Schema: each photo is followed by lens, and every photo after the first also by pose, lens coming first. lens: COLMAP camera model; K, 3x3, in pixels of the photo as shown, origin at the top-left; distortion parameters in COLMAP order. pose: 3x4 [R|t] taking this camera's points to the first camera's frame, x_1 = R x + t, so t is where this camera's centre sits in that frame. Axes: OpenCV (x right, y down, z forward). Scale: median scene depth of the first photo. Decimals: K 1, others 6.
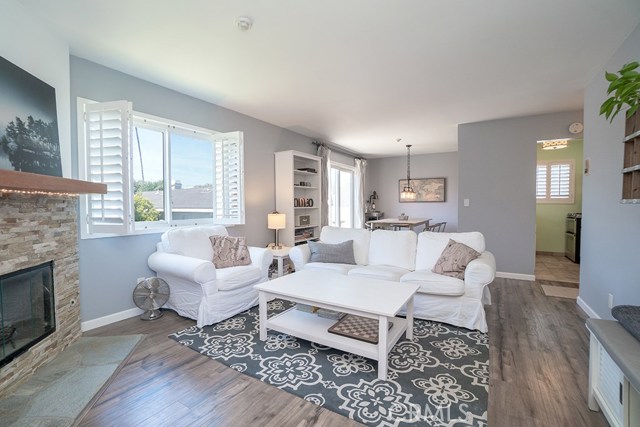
lens RADIAL K [[284.9, 0, 318.6], [0, 284.9, 212.6], [0, 0, 1]] dist [-0.032765, 0.003254]
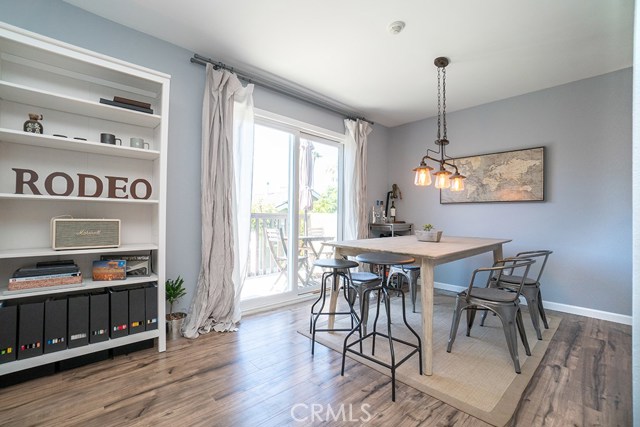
lens RADIAL K [[284.9, 0, 316.2], [0, 284.9, 213.7], [0, 0, 1]] dist [-0.032765, 0.003254]
pose [[0.962691, 0.014725, -0.270202, 0.235214], [-0.025706, 0.998979, -0.037145, 0.005667], [0.269379, 0.042705, 0.962087, 0.520747]]
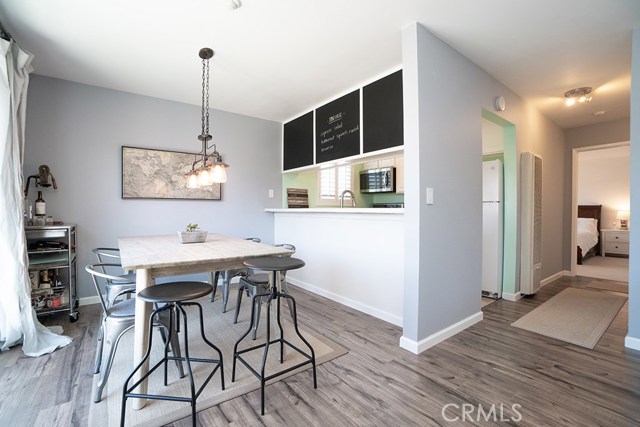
lens RADIAL K [[284.9, 0, 303.6], [0, 284.9, 215.7], [0, 0, 1]] dist [-0.032765, 0.003254]
pose [[0.384706, -0.011600, 0.922966, 0.003613], [0.025828, 0.999665, 0.001798, -0.005852], [-0.922678, 0.023146, 0.384877, 0.673528]]
